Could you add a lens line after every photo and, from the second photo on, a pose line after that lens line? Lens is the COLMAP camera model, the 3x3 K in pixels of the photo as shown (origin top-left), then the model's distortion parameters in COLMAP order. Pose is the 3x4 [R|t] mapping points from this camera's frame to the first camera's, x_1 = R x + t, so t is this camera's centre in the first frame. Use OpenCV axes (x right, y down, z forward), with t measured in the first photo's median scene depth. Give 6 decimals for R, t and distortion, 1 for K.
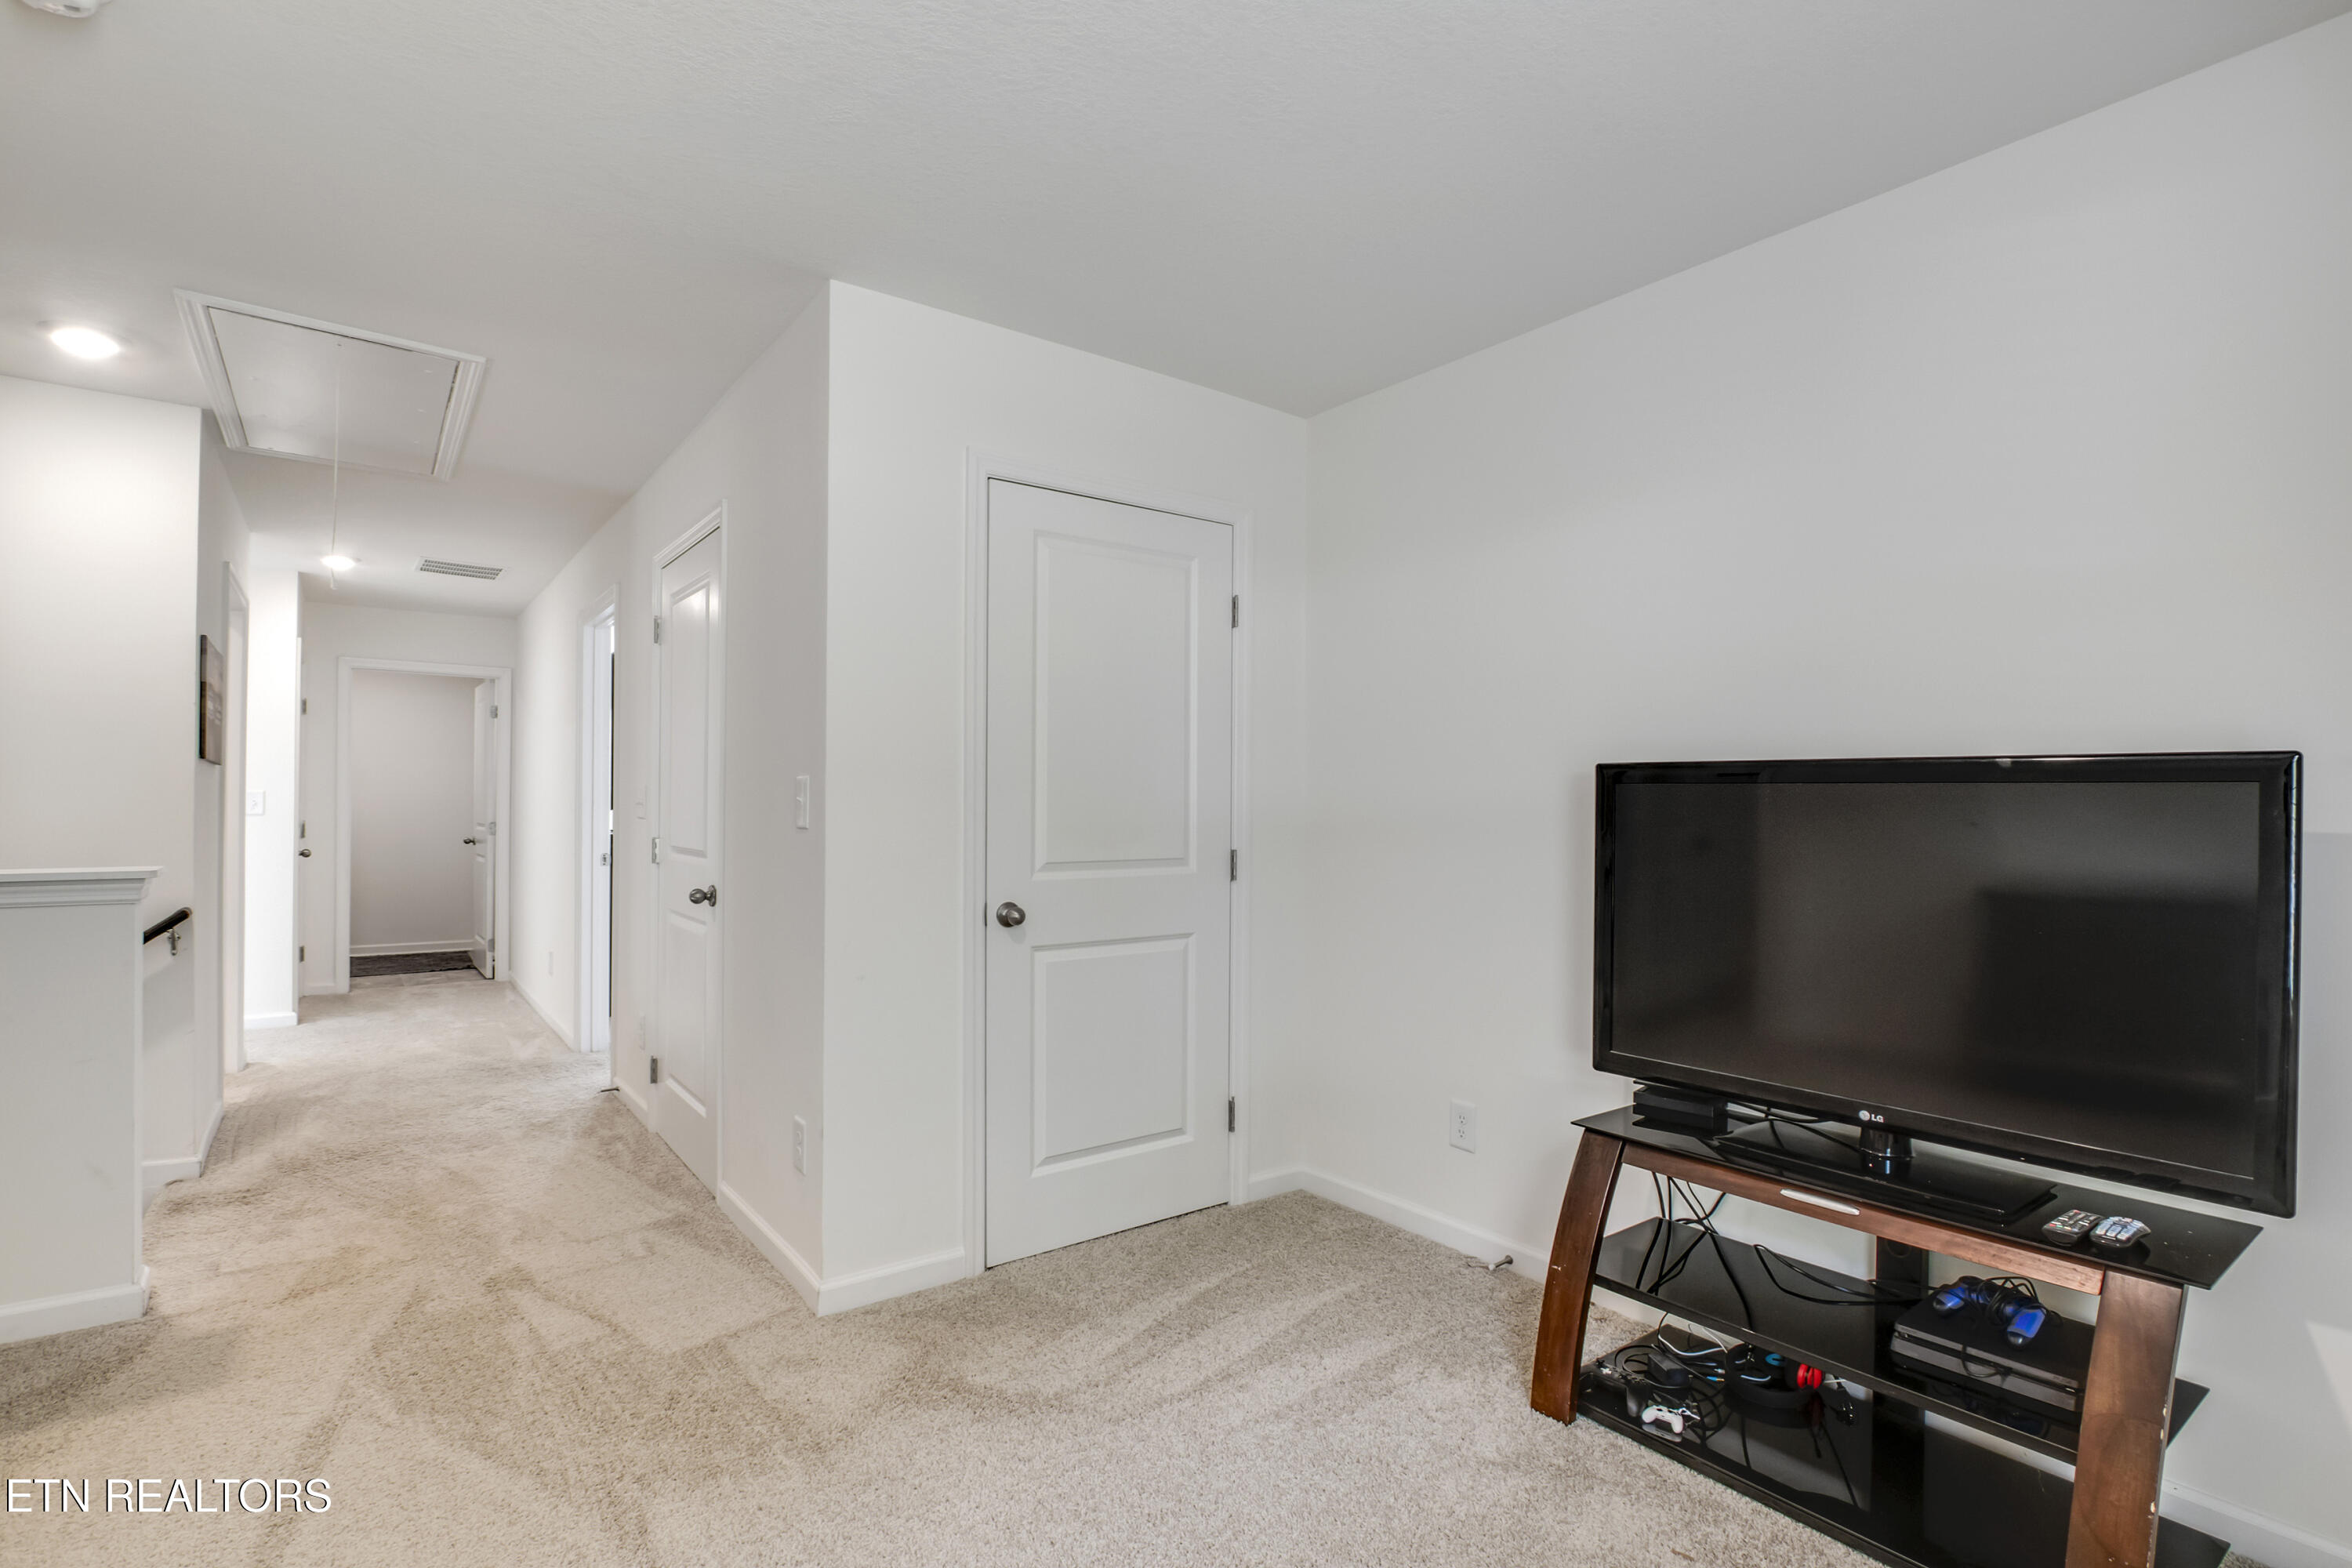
lens RADIAL K [[1113.9, 0, 1177.0], [0, 1113.9, 796.9], [0, 0, 1]] dist [-0.025220, 0.002123]
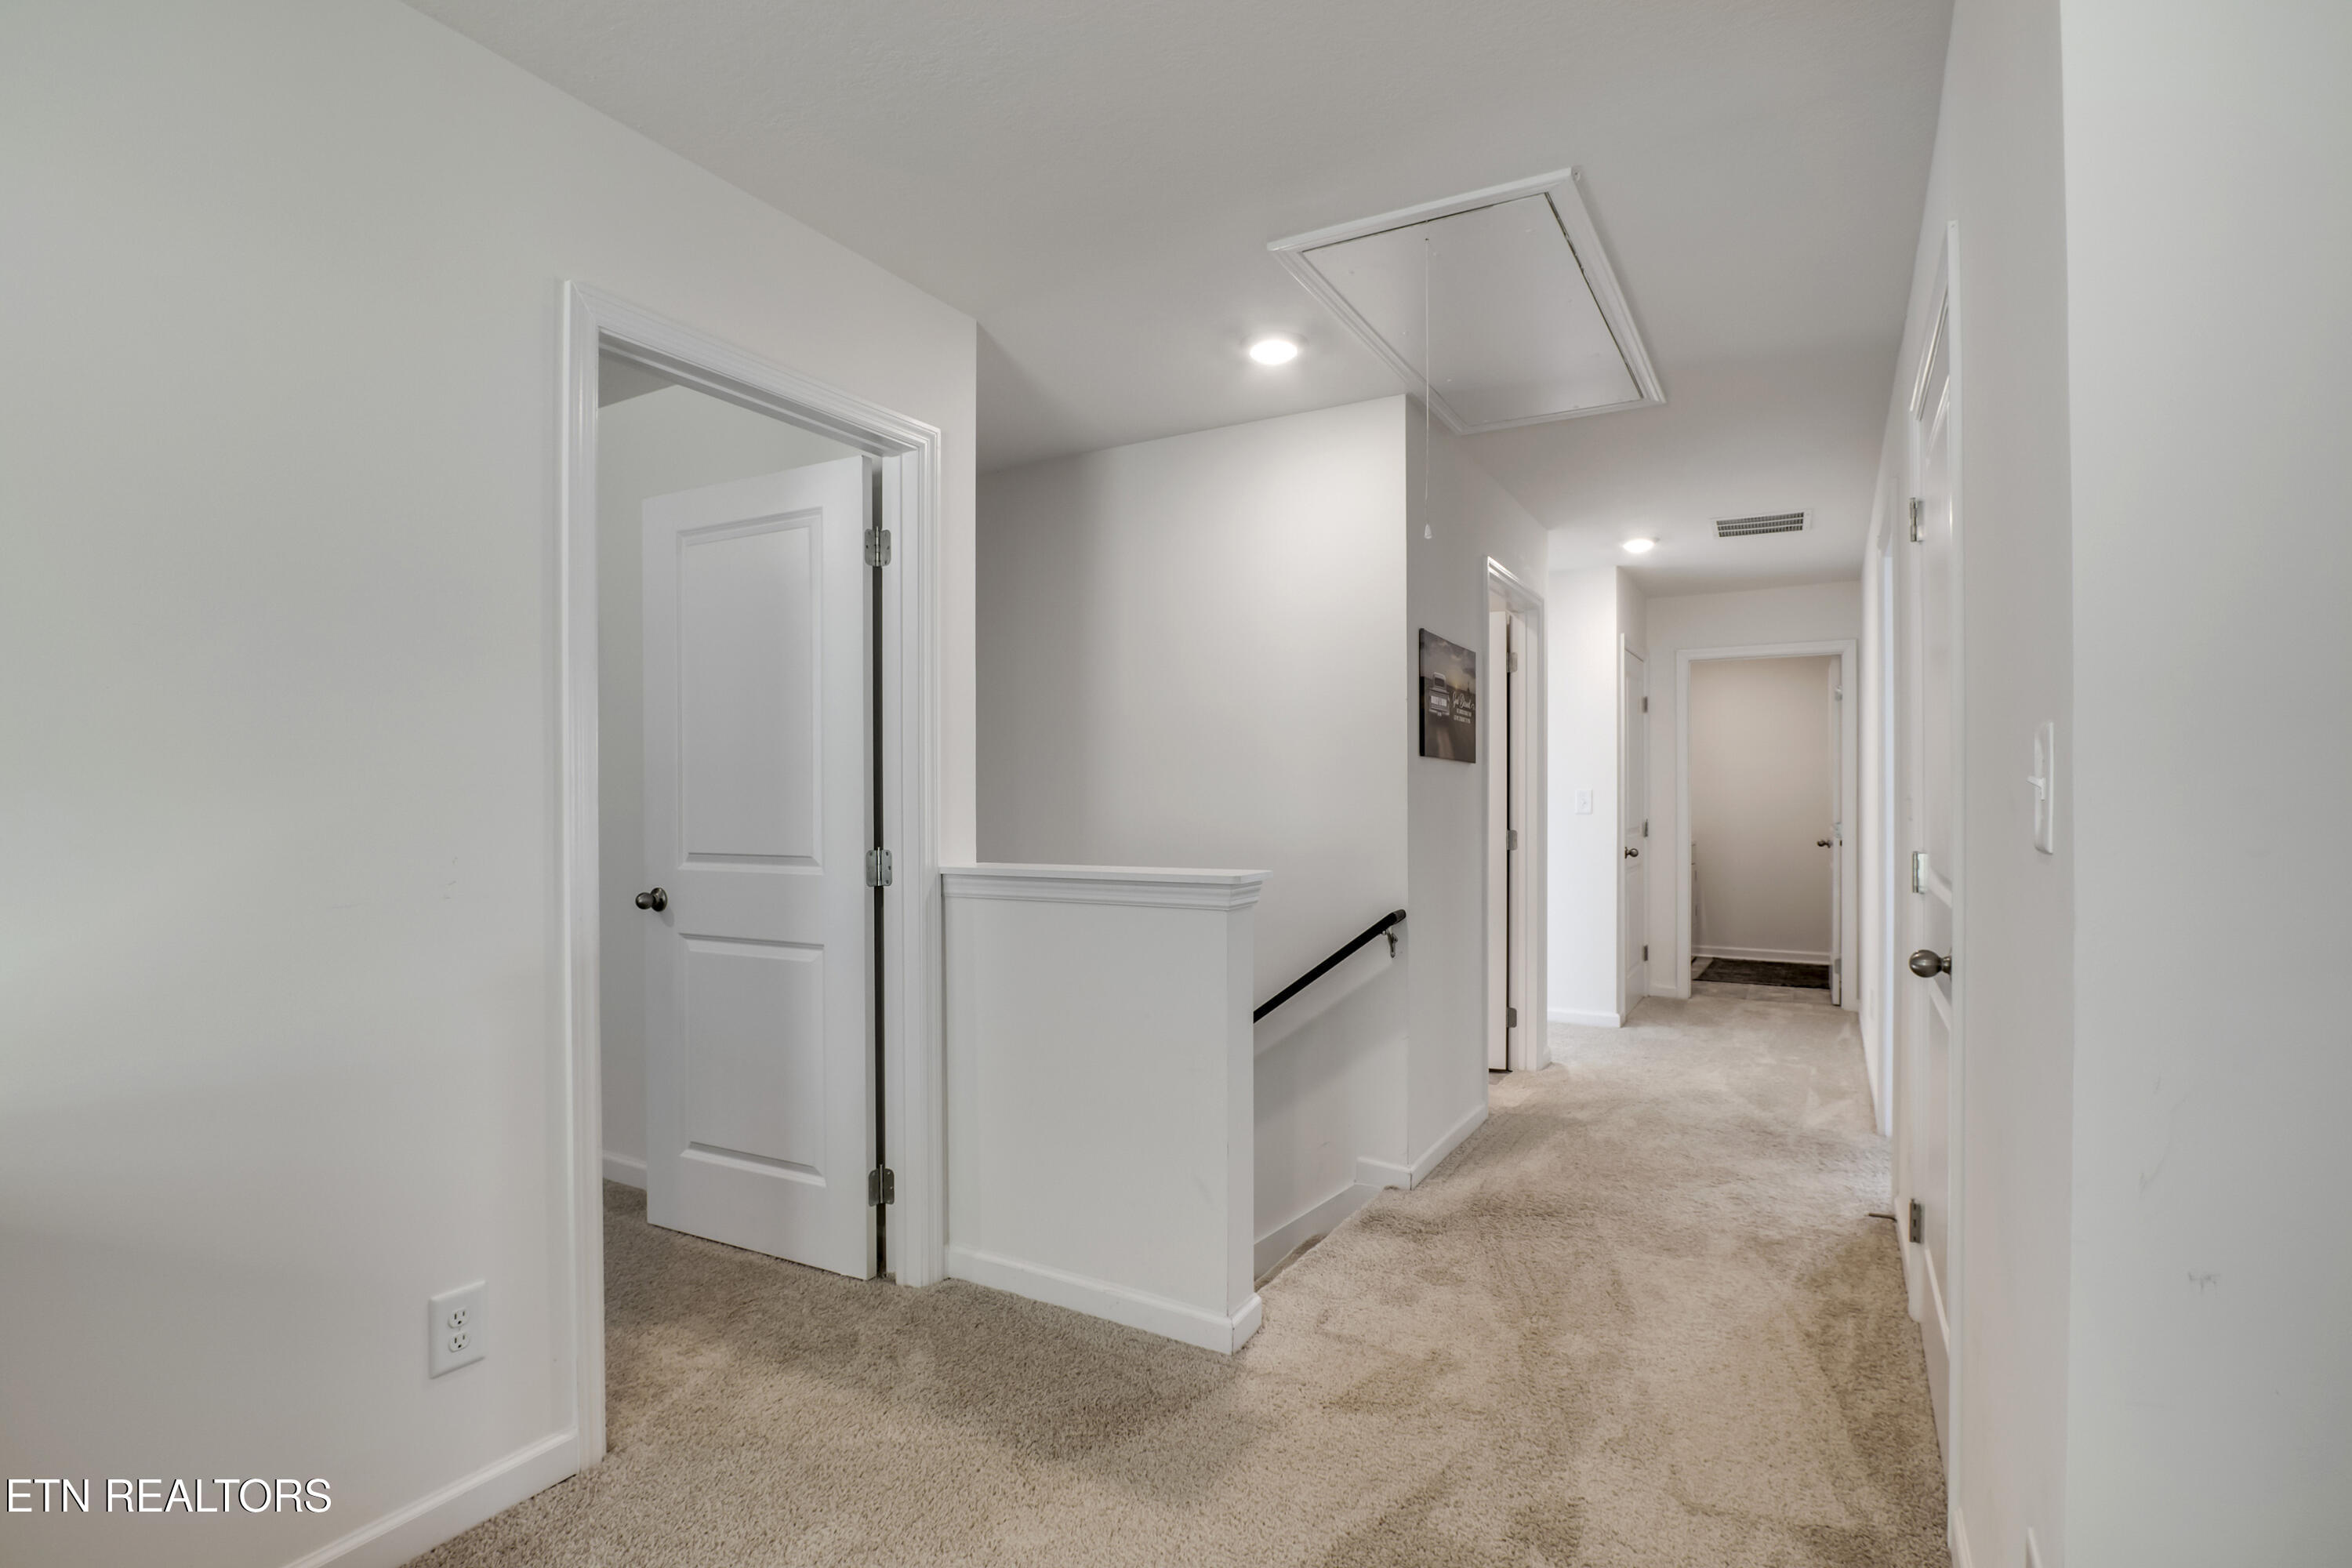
lens RADIAL K [[1113.9, 0, 1187.3], [0, 1113.9, 798.4], [0, 0, 1]] dist [-0.025220, 0.002123]
pose [[0.391974, -0.008685, -0.919935, -0.060158], [0.011772, 0.999921, -0.004425, 0.004468], [0.919901, -0.009095, 0.392045, 0.383297]]
